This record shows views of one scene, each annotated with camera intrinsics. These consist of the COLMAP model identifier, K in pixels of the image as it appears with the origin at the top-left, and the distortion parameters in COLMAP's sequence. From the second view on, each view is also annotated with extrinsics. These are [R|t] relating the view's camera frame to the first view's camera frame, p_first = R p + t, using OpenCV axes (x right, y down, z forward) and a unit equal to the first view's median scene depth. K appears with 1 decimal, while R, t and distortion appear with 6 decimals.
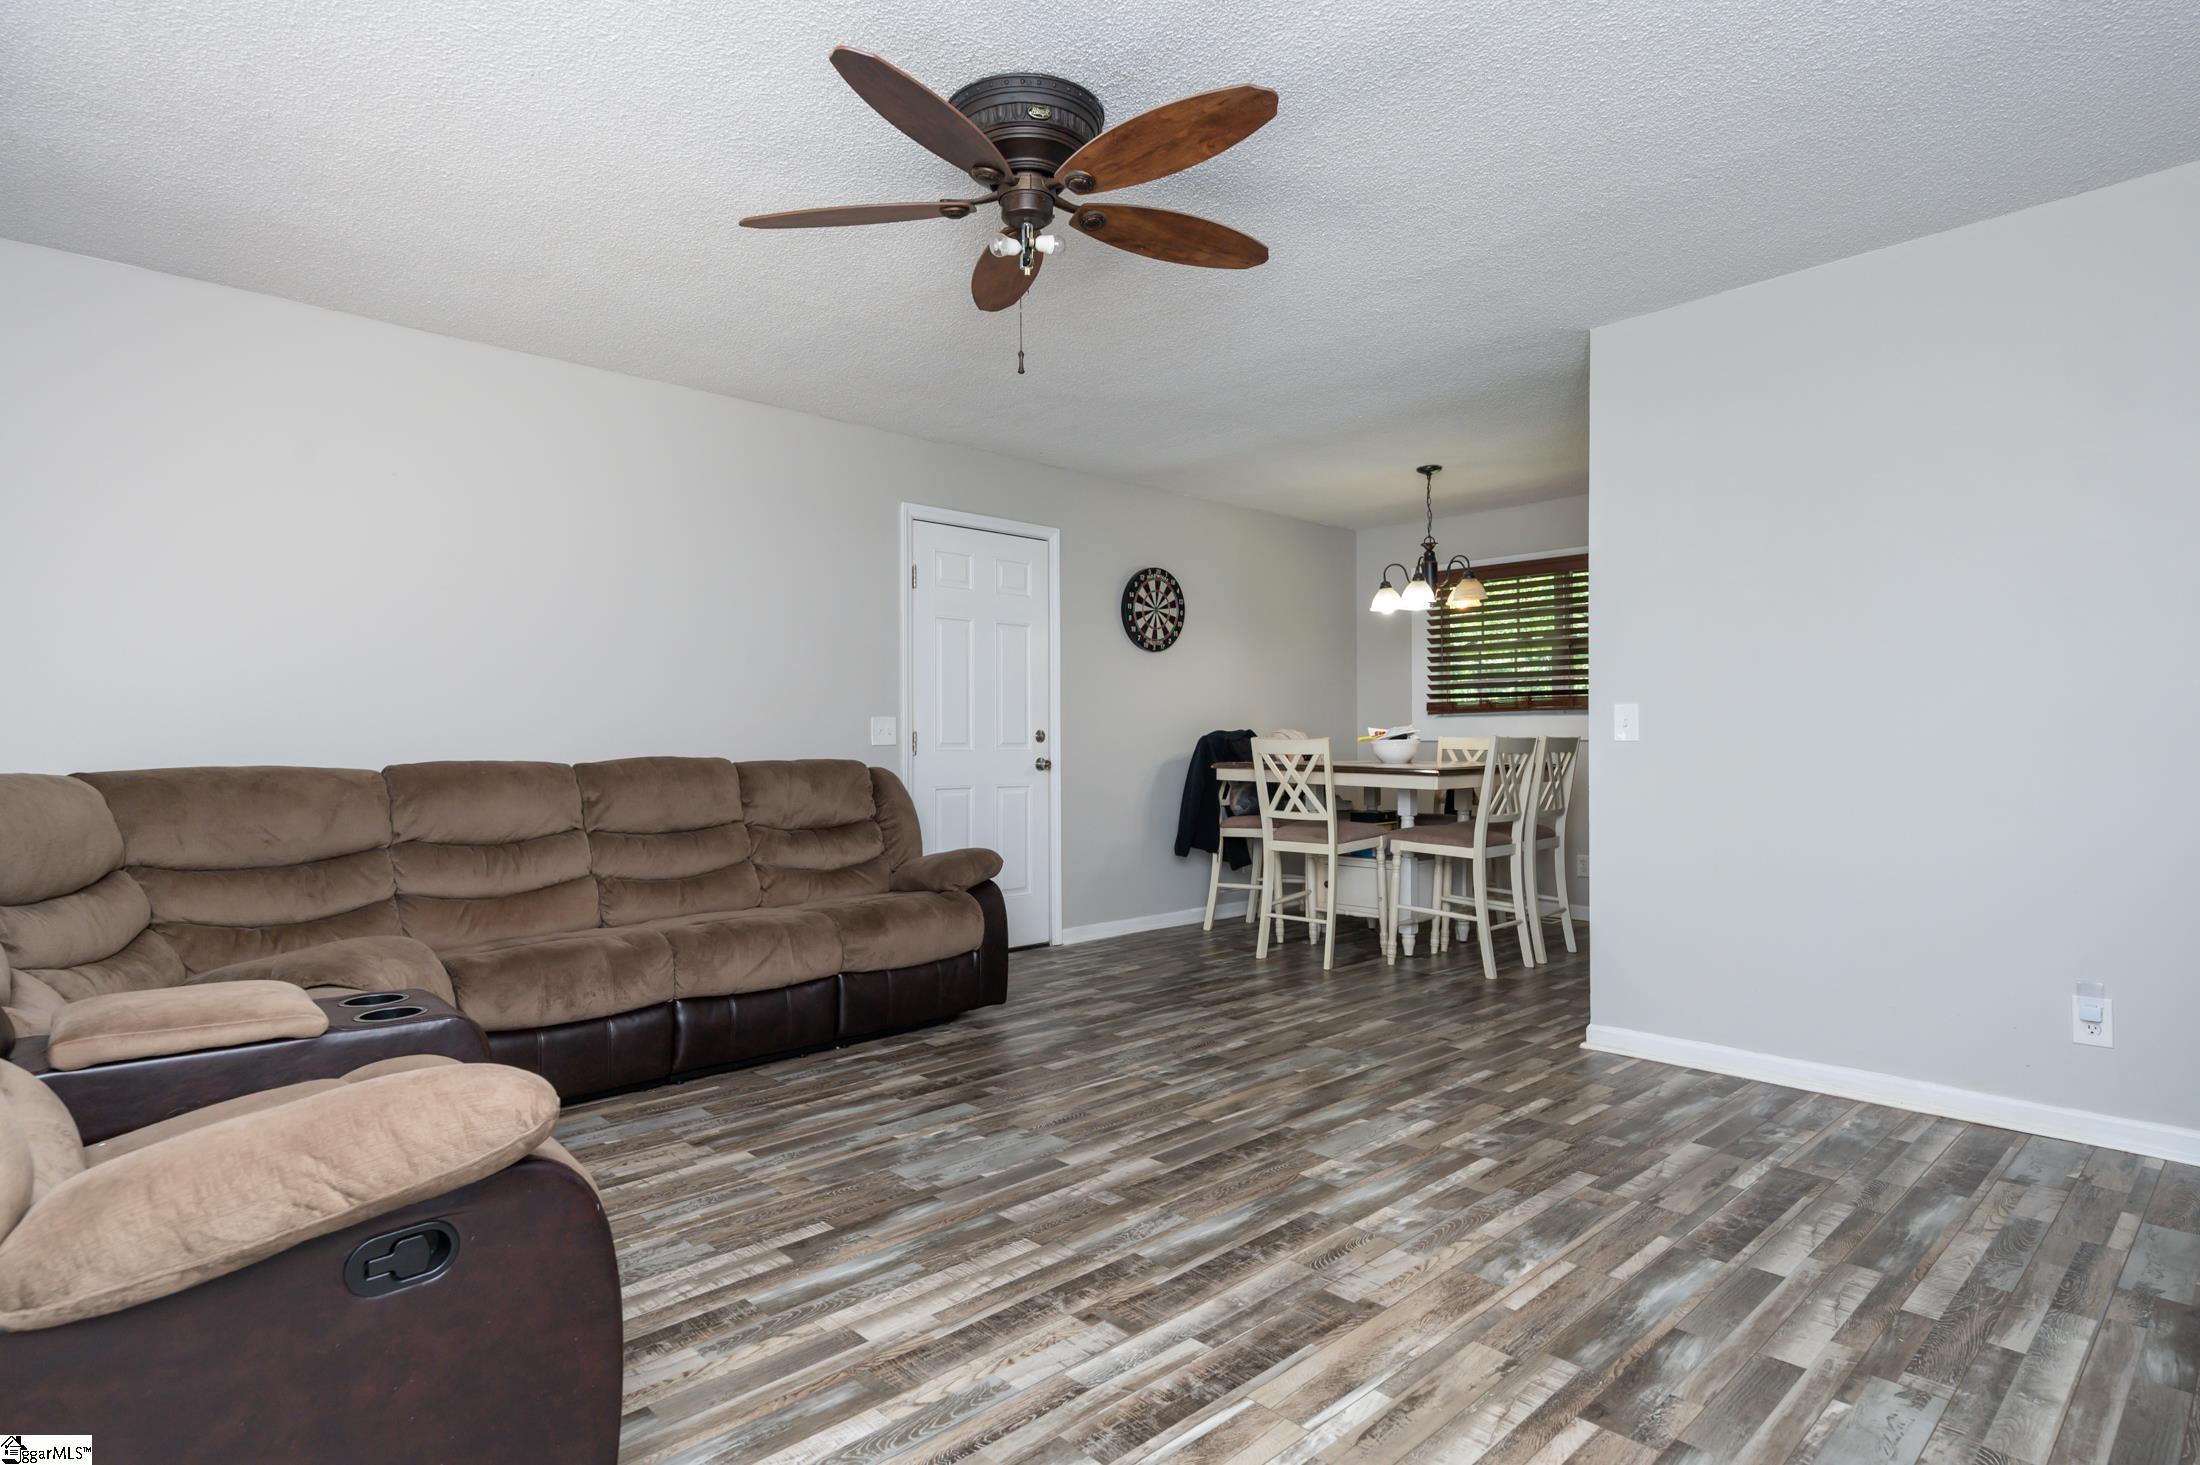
lens RADIAL K [[1154.3, 0, 1101.9], [0, 1154.3, 740.4], [0, 0, 1]] dist [0.015055, -0.000645]
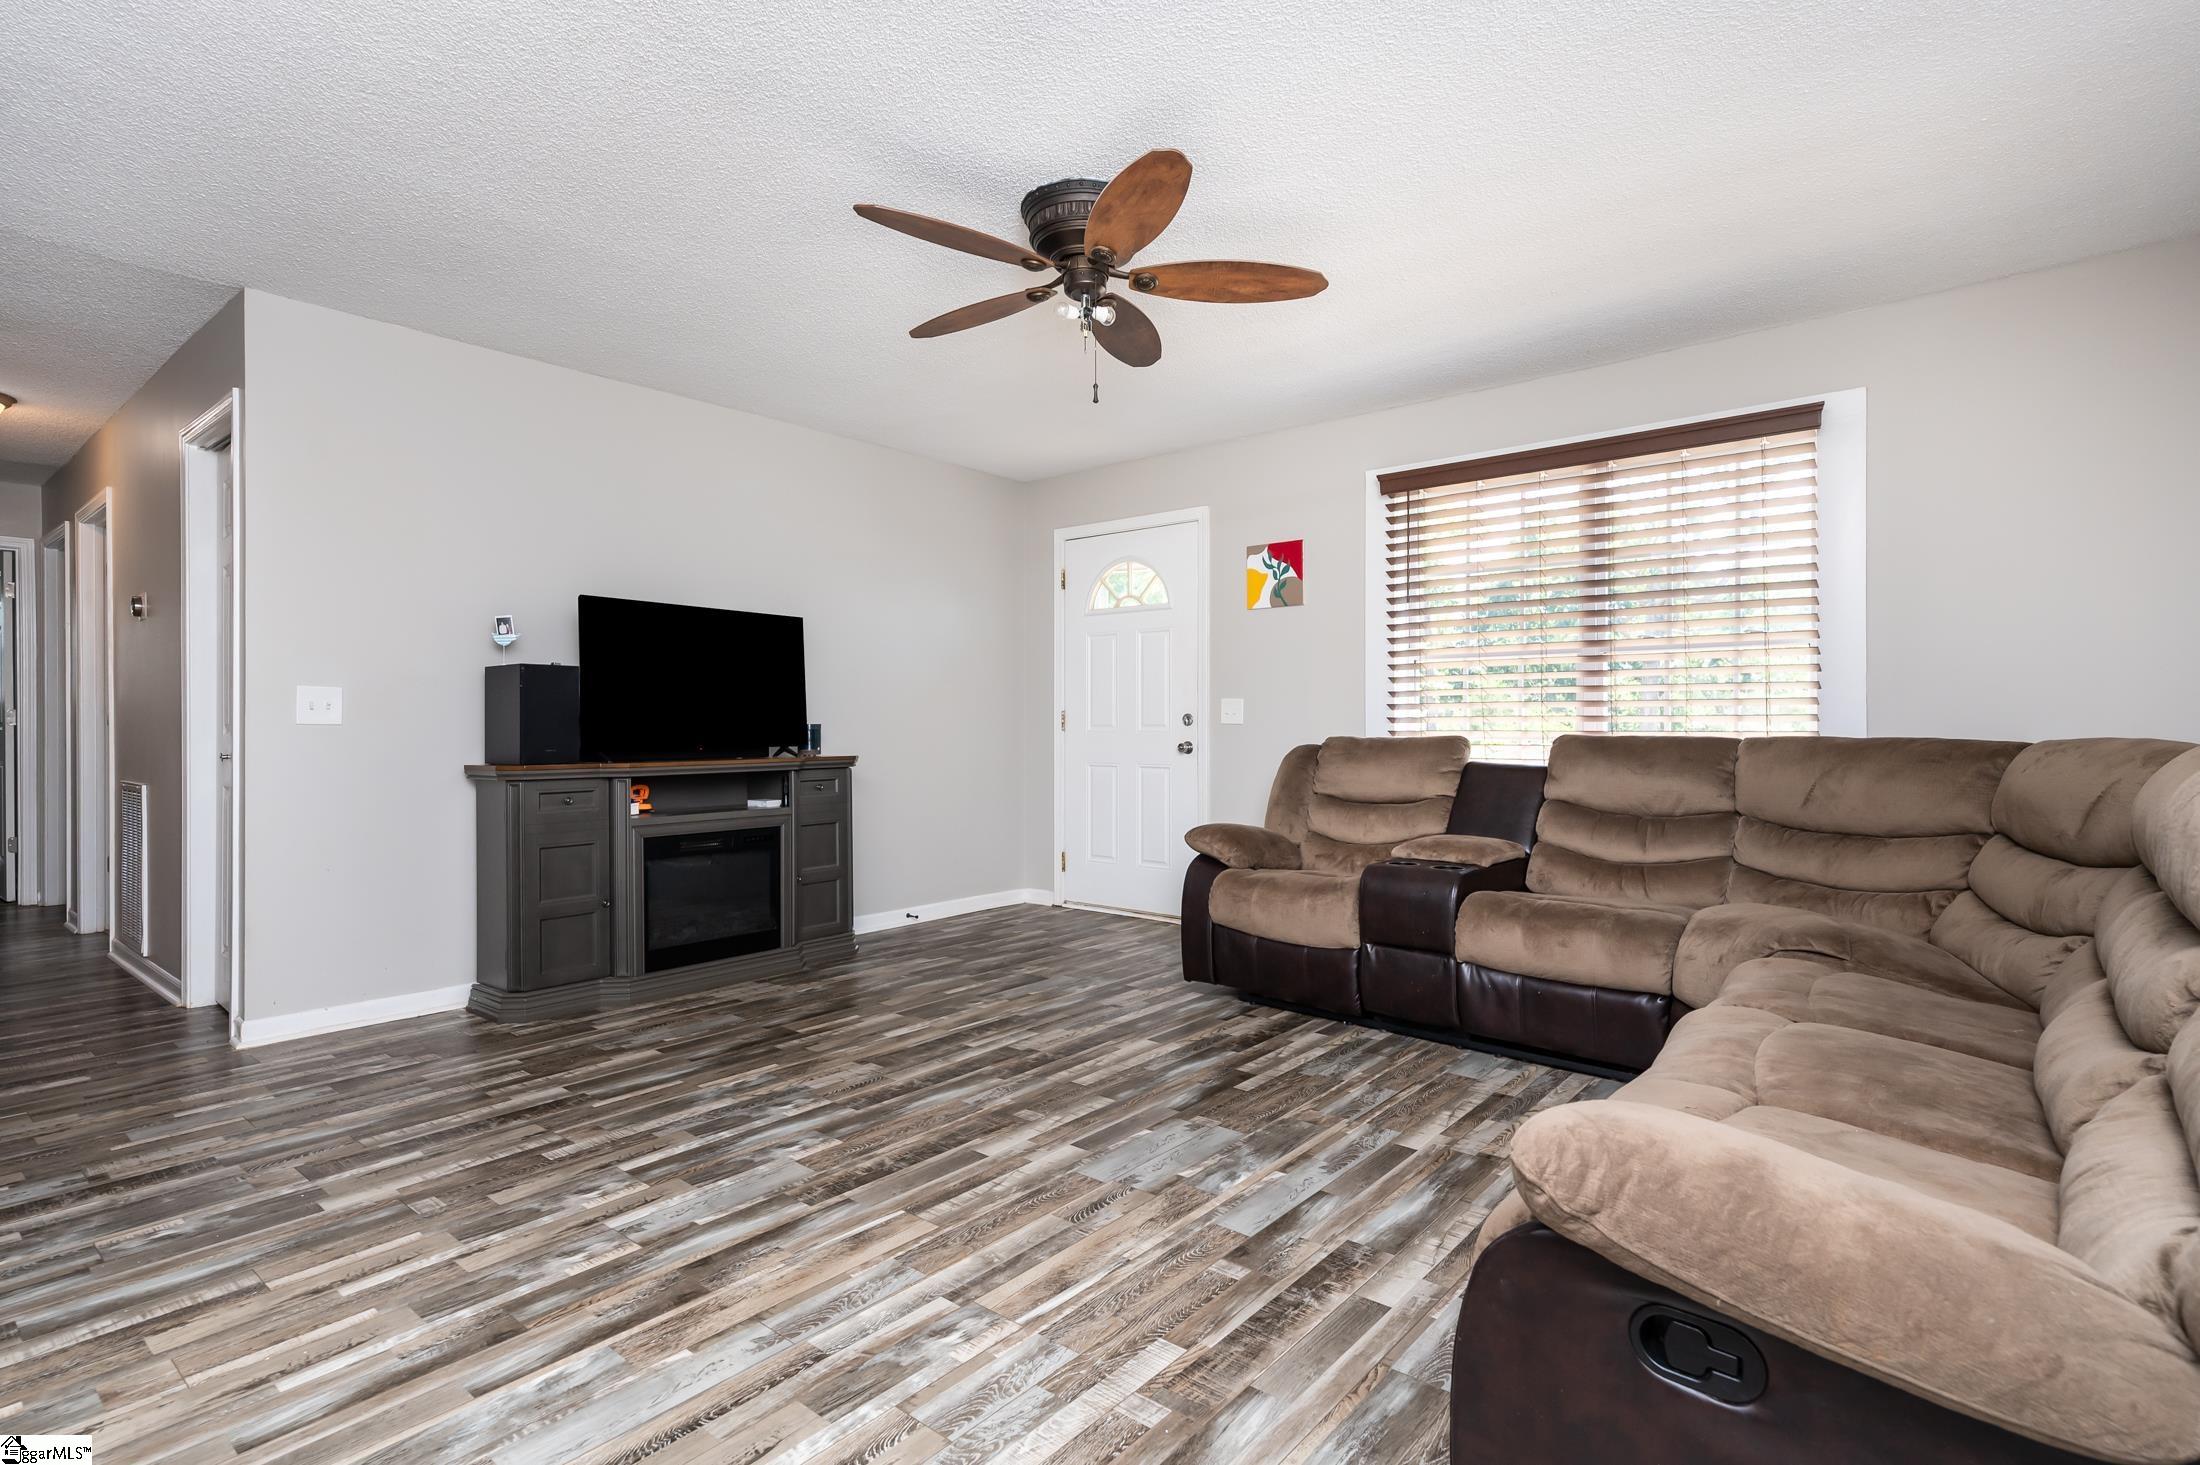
lens RADIAL K [[1062.6, 0, 1100.0], [0, 1062.6, 724.8], [0, 0, 1]] dist [0.011546, 0.000096]
pose [[-0.992910, 0.008516, -0.118560, 0.051985], [0.009164, 0.999946, -0.004918, 0.011754], [0.118511, -0.005969, -0.992935, 1.913839]]
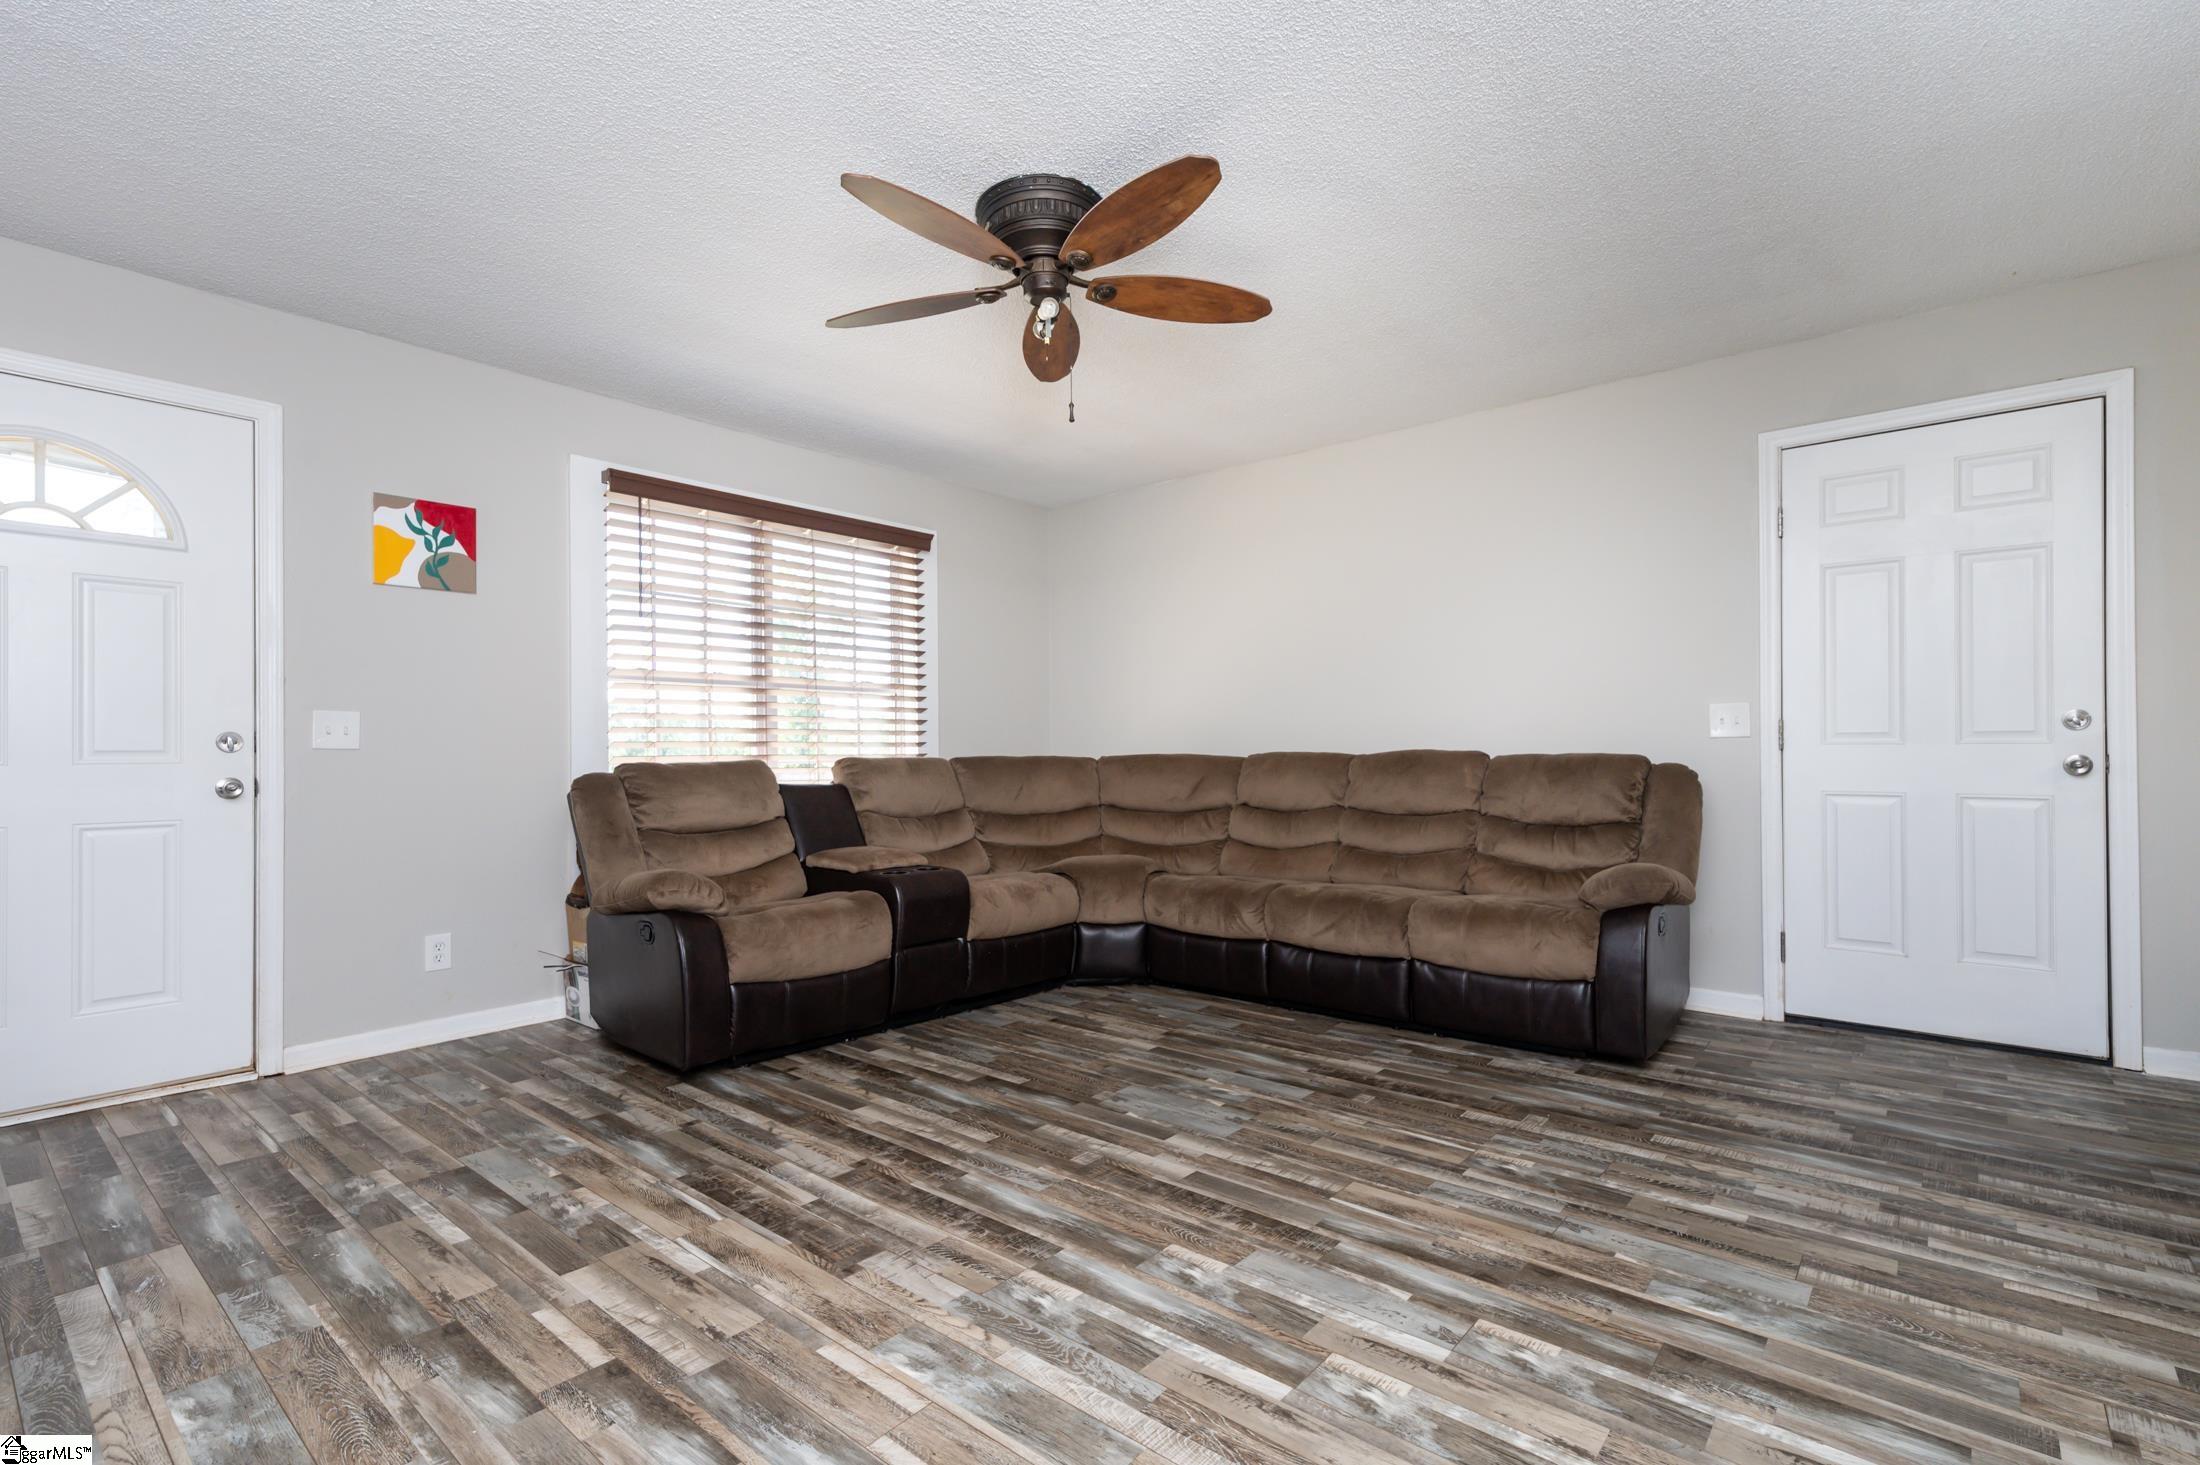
lens RADIAL K [[1012.4, 0, 1097.8], [0, 1012.4, 742.8], [0, 0, 1]] dist [0.014556, -0.000278]
pose [[0.105575, -0.002663, -0.994408, 0.882154], [0.011132, 0.999937, -0.001496, 0.007651], [0.994349, -0.010912, 0.105598, 0.848397]]
